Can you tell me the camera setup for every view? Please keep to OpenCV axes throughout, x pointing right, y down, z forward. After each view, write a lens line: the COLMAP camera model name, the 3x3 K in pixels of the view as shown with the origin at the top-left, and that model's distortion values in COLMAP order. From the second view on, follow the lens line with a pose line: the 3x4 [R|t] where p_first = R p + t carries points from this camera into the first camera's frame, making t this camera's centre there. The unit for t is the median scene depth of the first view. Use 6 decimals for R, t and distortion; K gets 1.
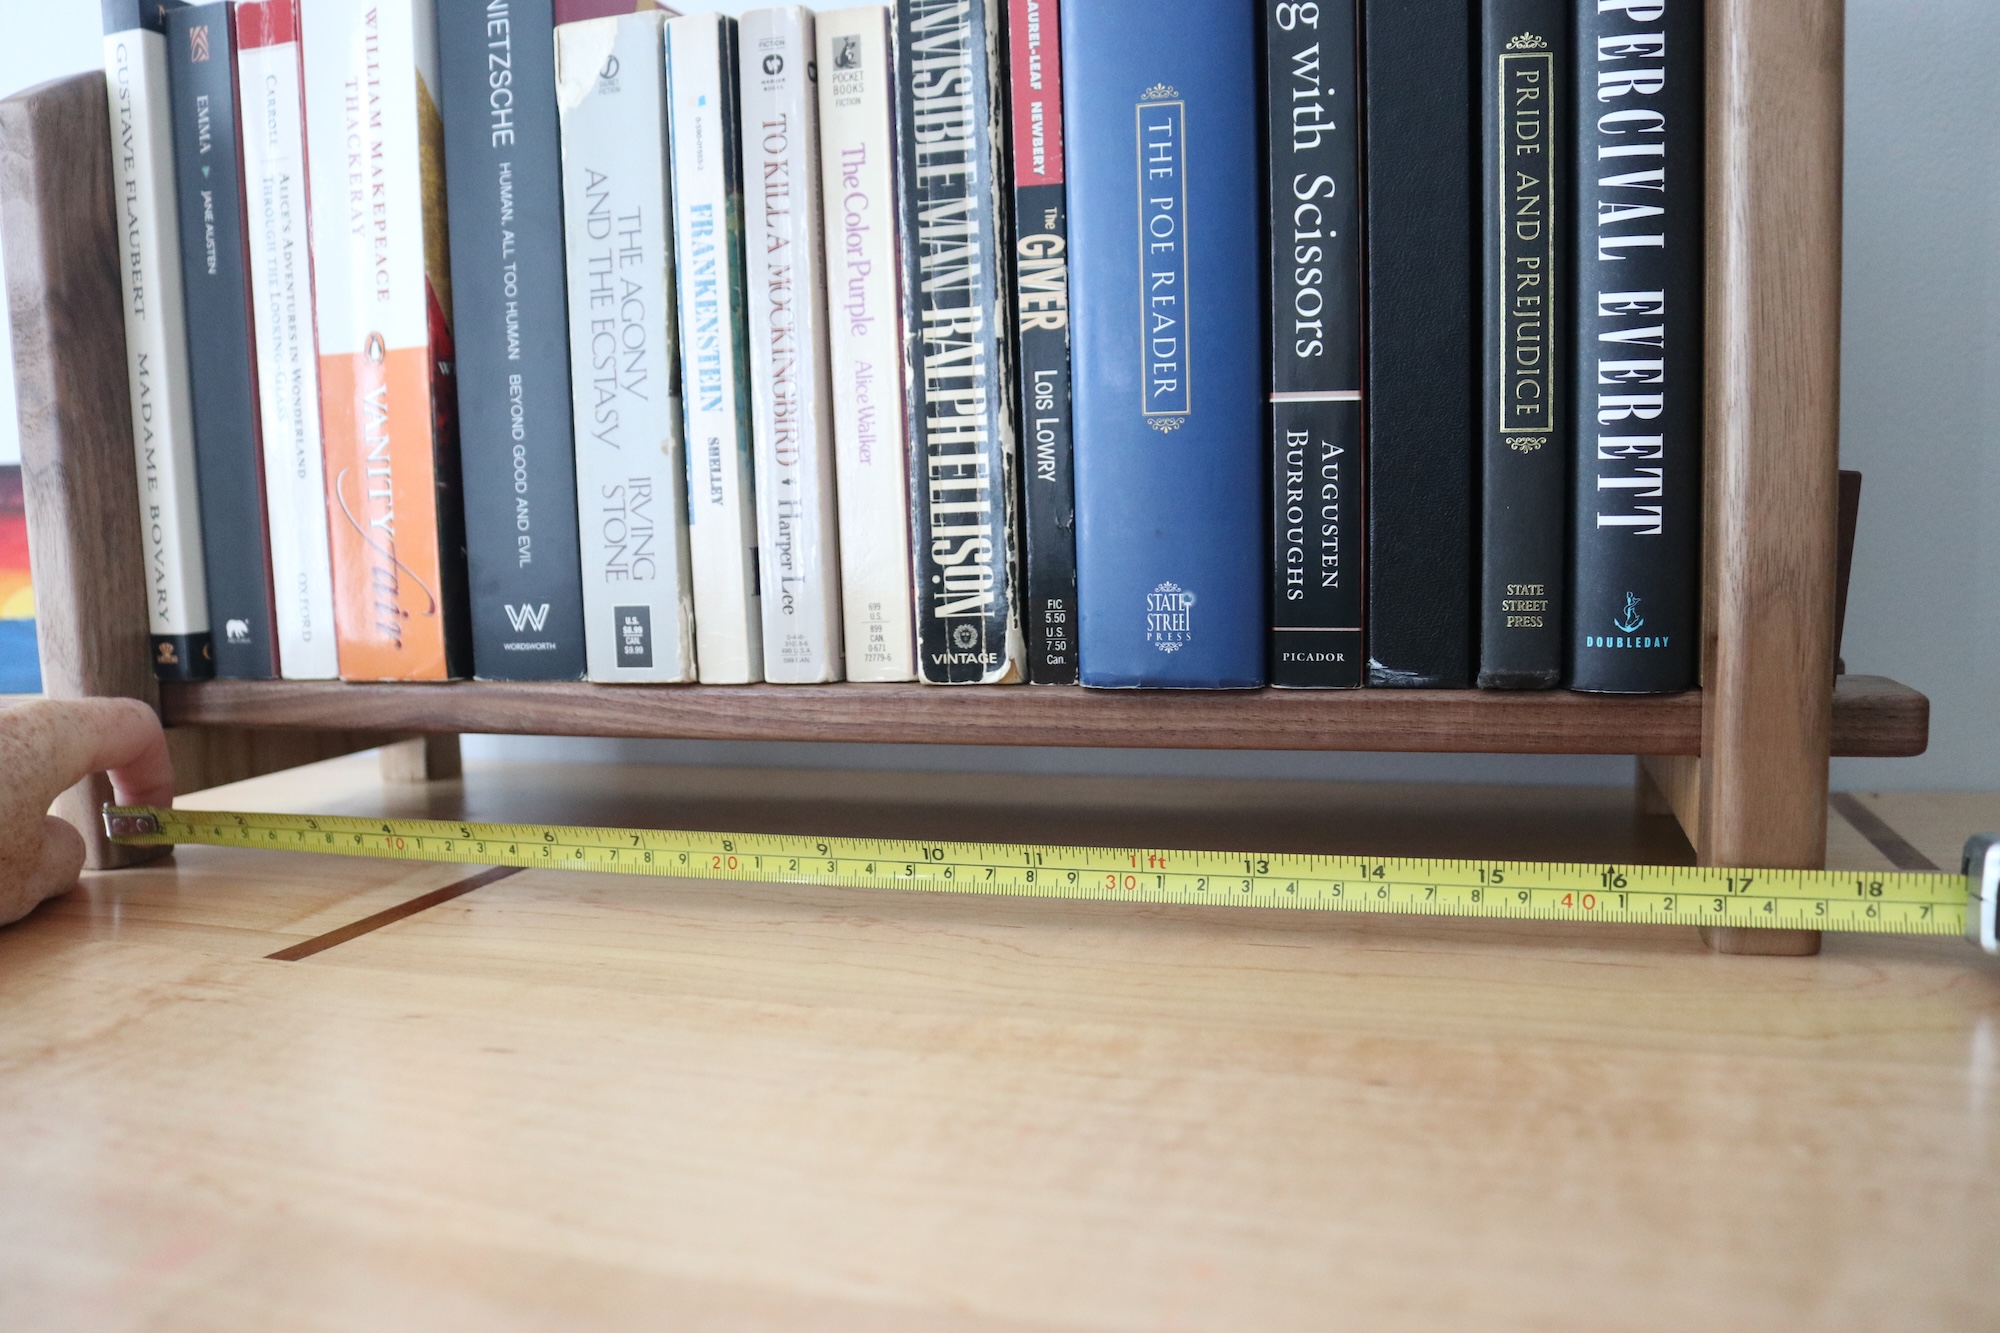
lens RADIAL K [[1649.0, 0, 975.7], [0, 1649.0, 680.0], [0, 0, 1]] dist [-0.162105, 0.131344]
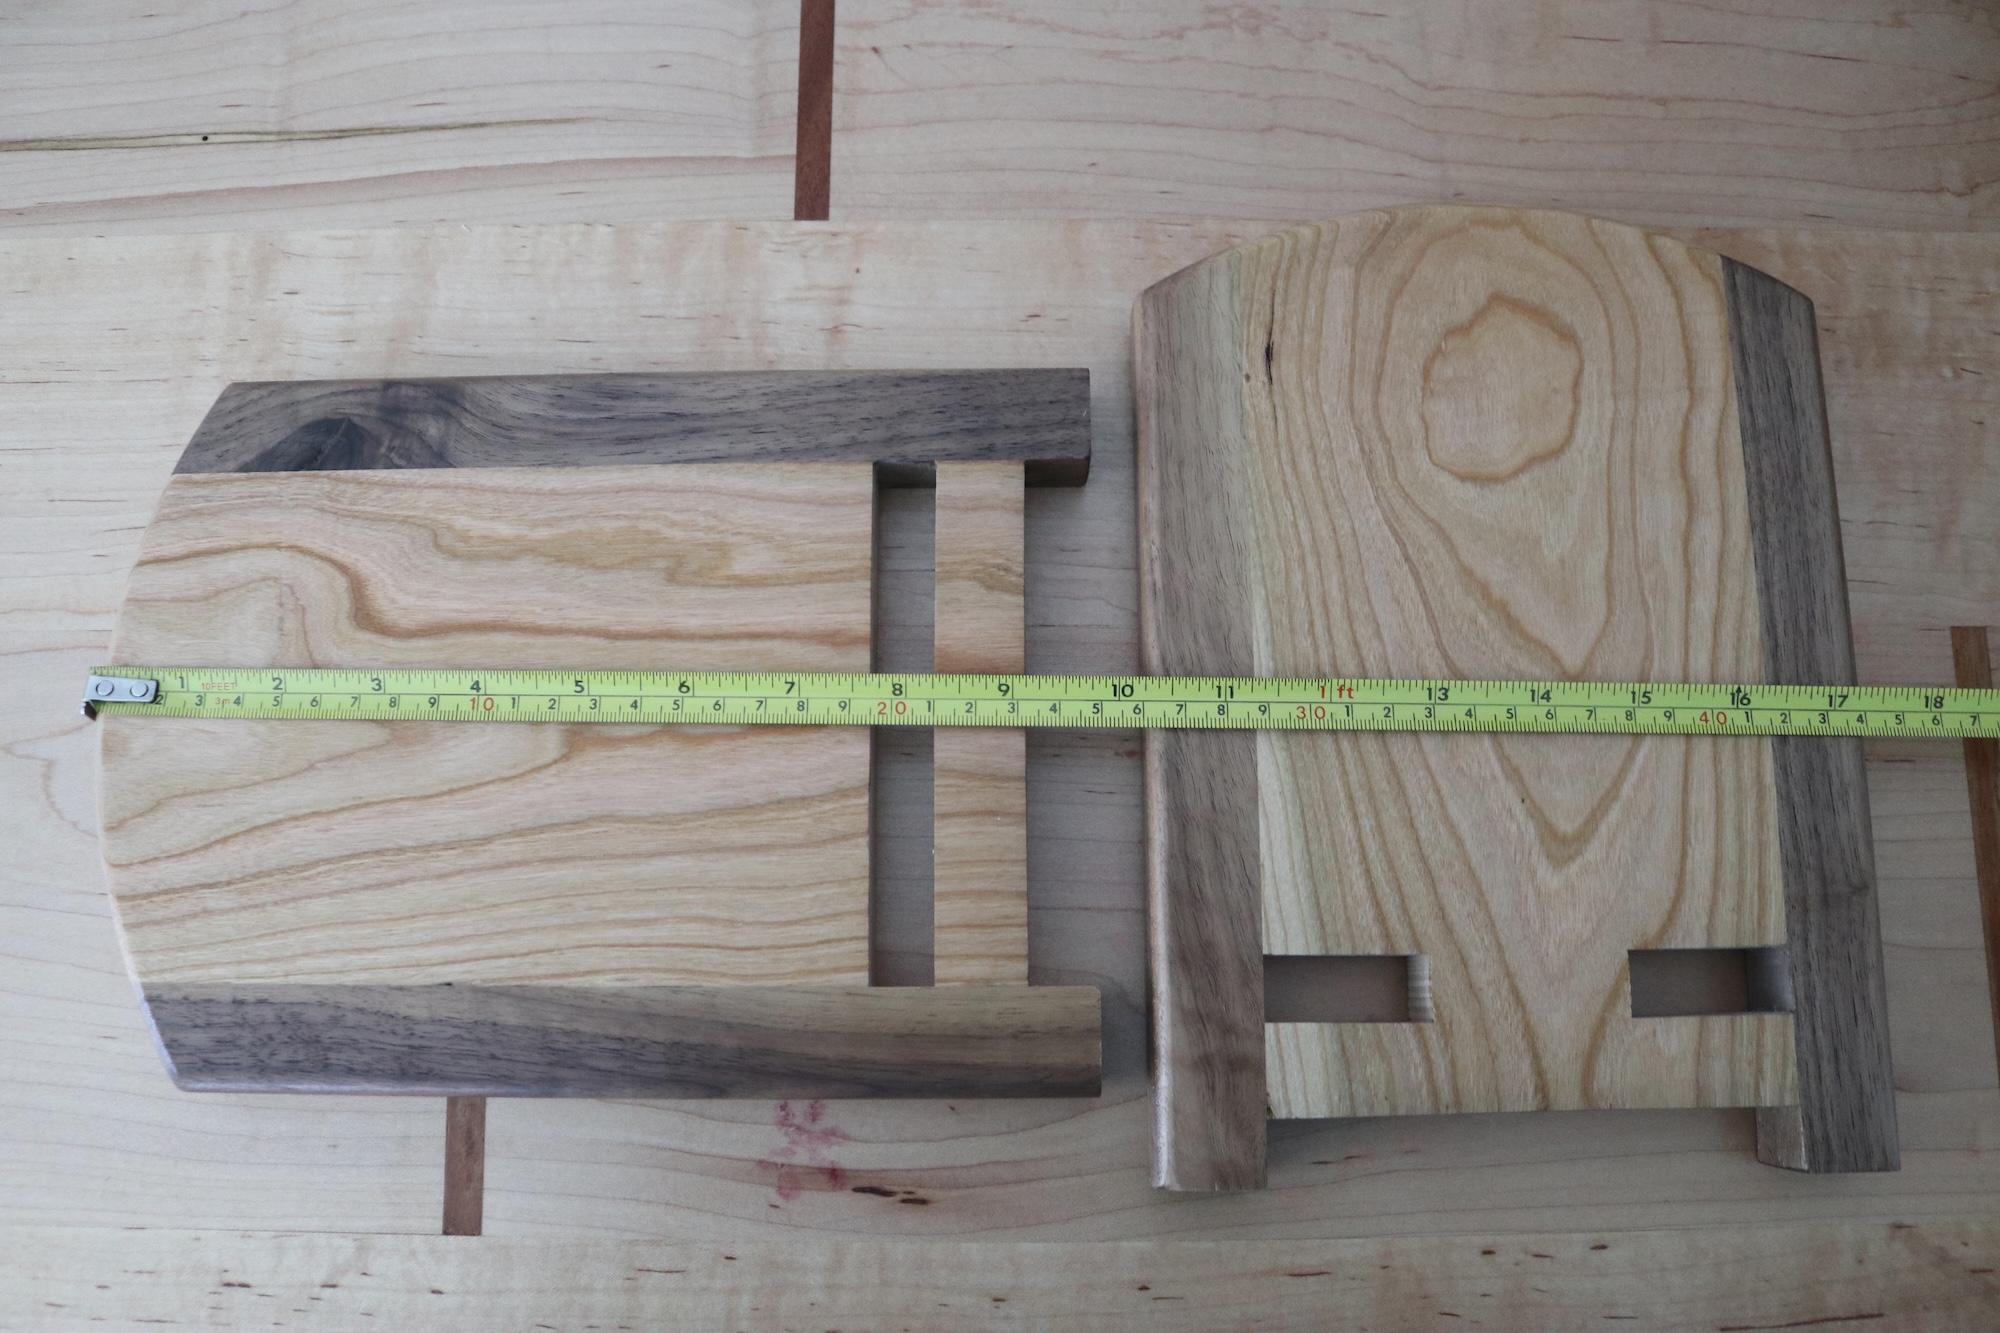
lens RADIAL K [[1649.0, 0, 975.7], [0, 1649.0, 680.0], [0, 0, 1]] dist [-0.162105, 0.131344]
pose [[0.953360, -0.290547, 0.081780, -0.484209], [0.007686, 0.294222, 0.955706, -0.809535], [-0.301739, -0.910503, 0.282733, 0.298621]]
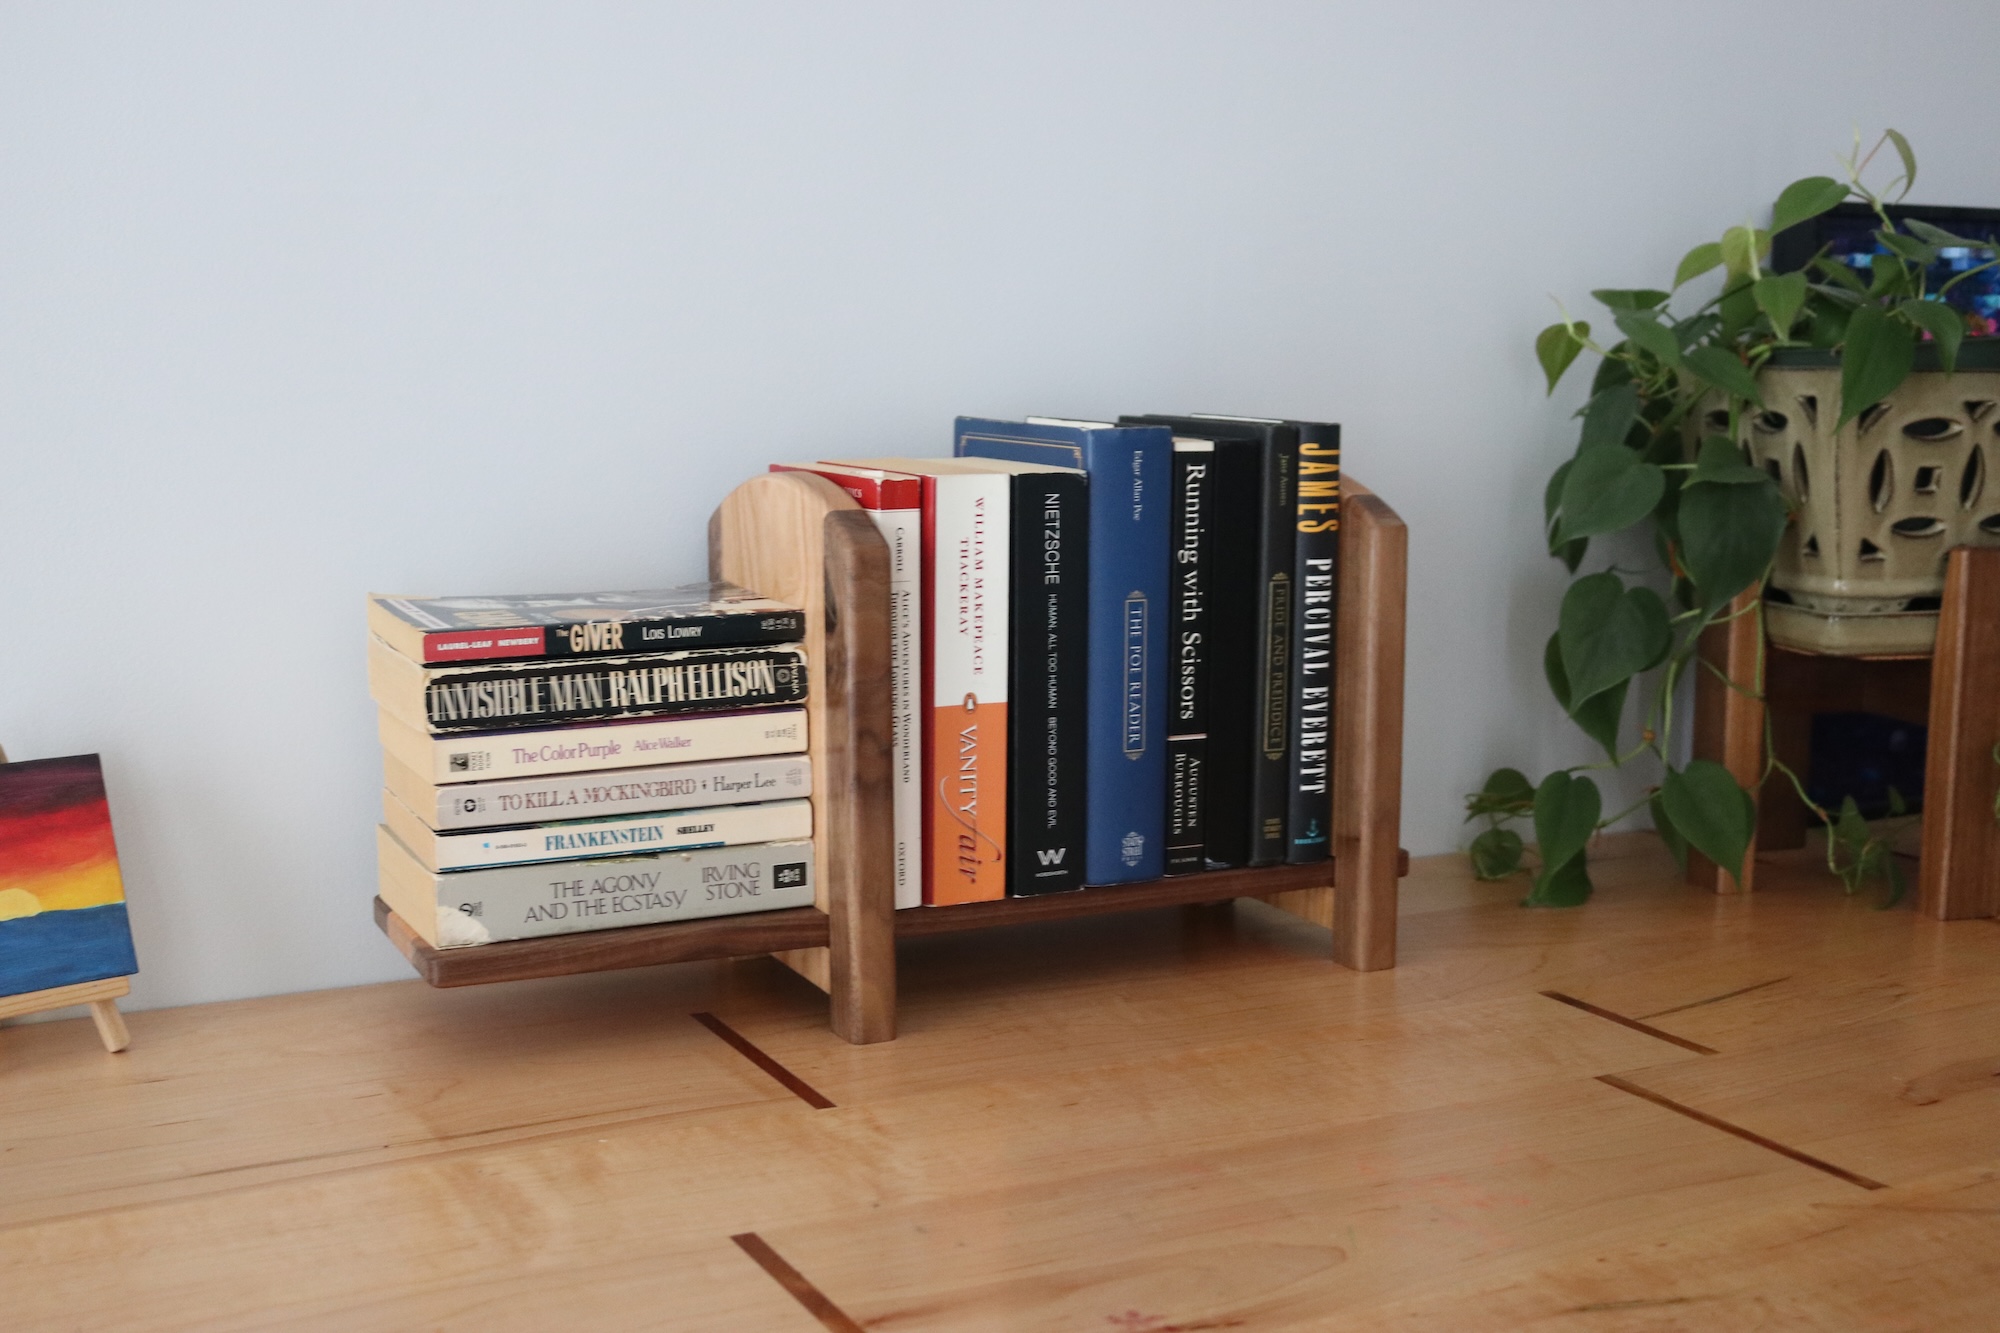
lens RADIAL K [[2347.1, 0, 1000.0], [0, 2347.1, 666.5], [0, 0, 1]] dist [-0.112486, 0.162122]
pose [[0.707692, -0.066354, 0.703398, -1.935620], [0.054541, 0.997740, 0.039246, -0.373162], [-0.704412, 0.010590, 0.709712, -0.892414]]
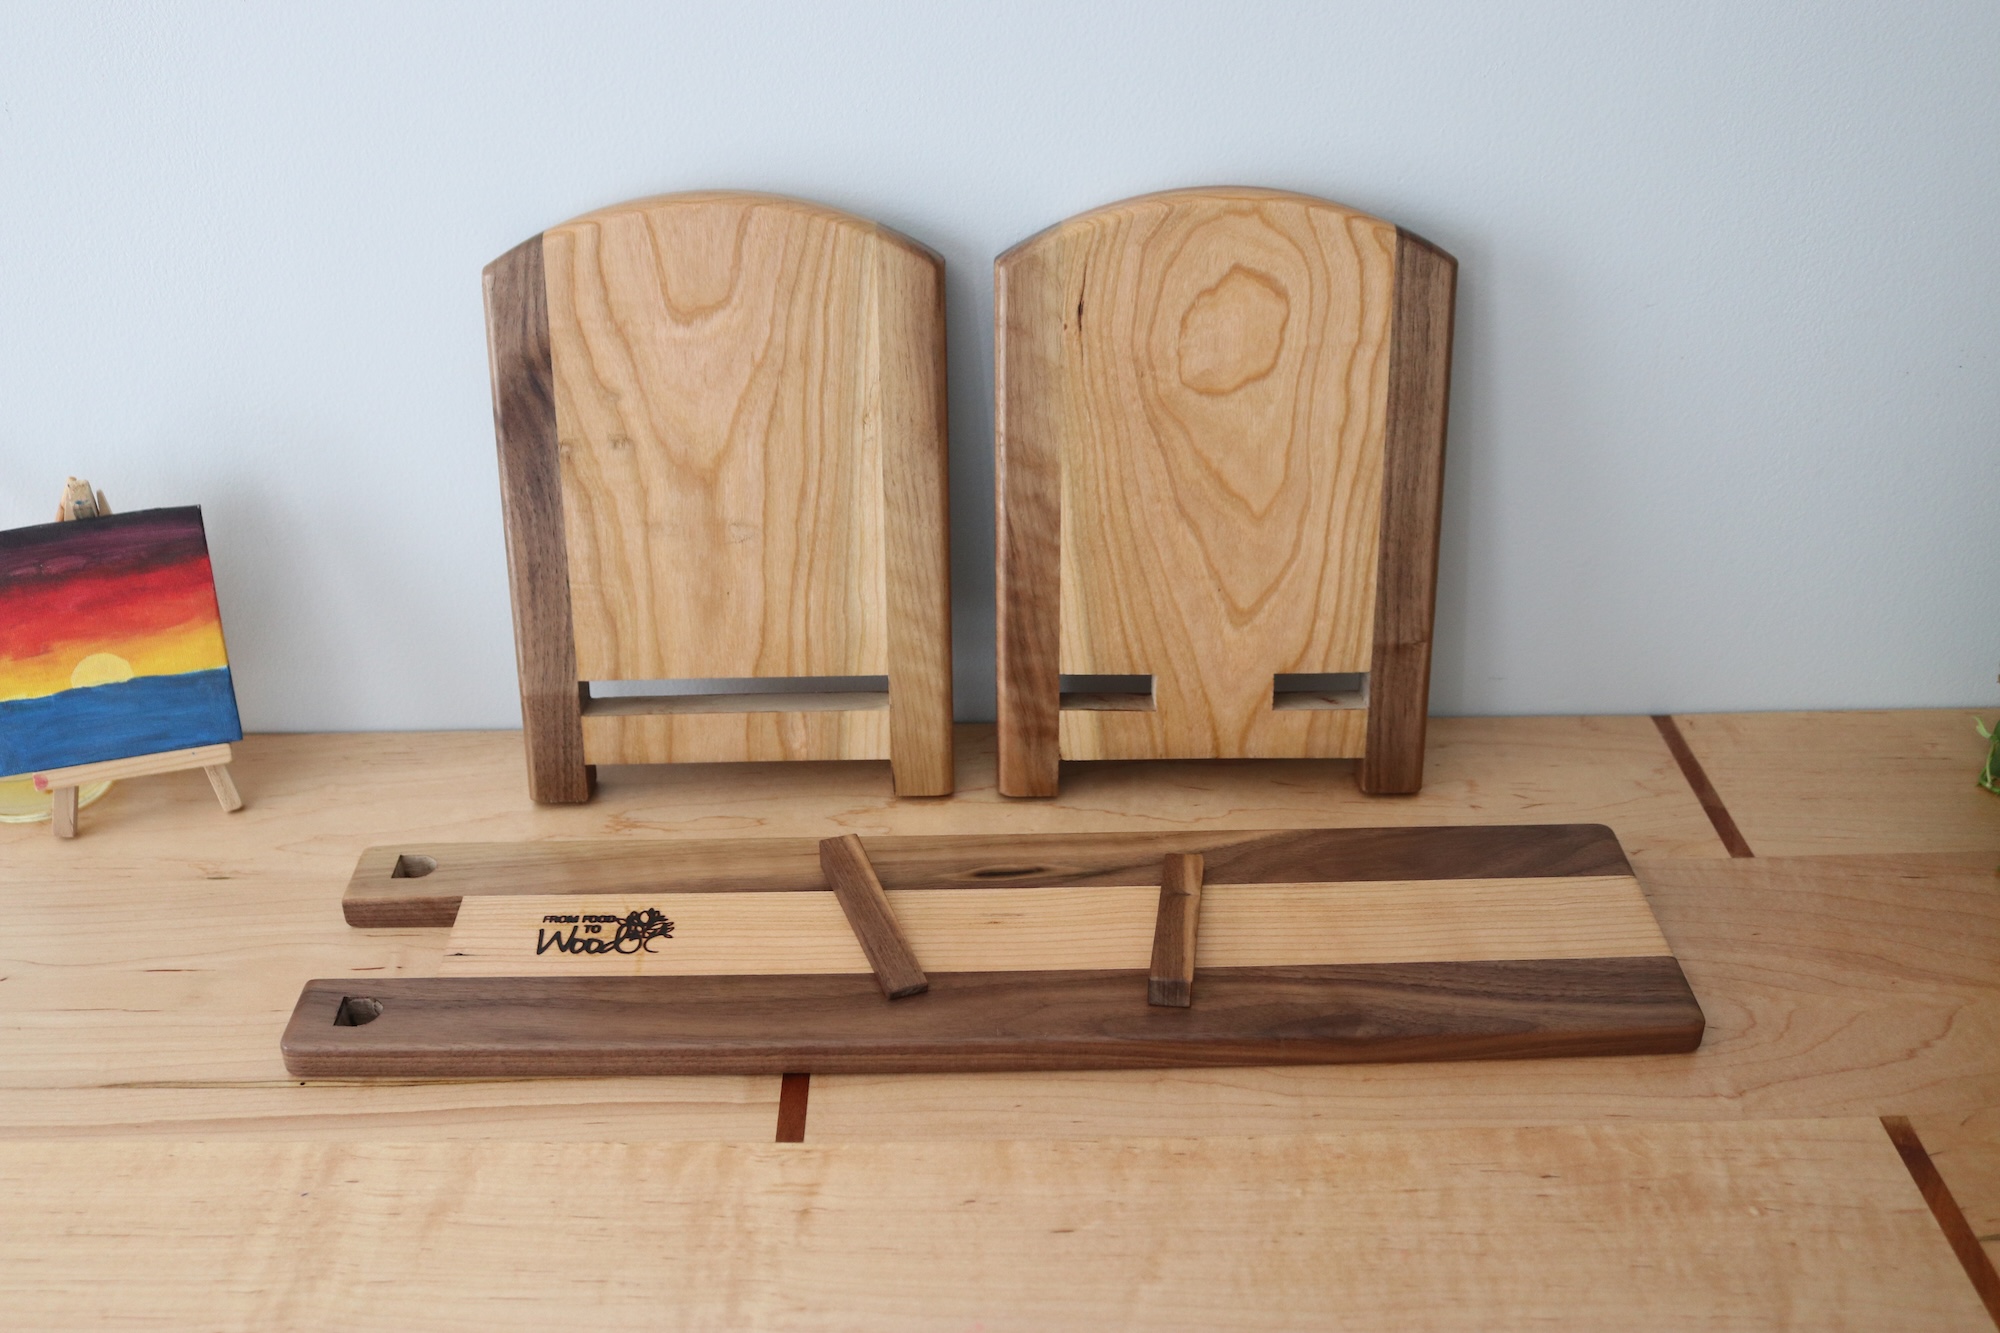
lens RADIAL K [[1999.3, 0, 981.5], [0, 1999.3, 690.5], [0, 0, 1]] dist [-0.140753, 0.157860]
pose [[0.950737, -0.141170, 0.275991, -0.662224], [0.016421, 0.911977, 0.409912, -0.866802], [-0.309565, -0.385186, 0.869368, -0.421198]]
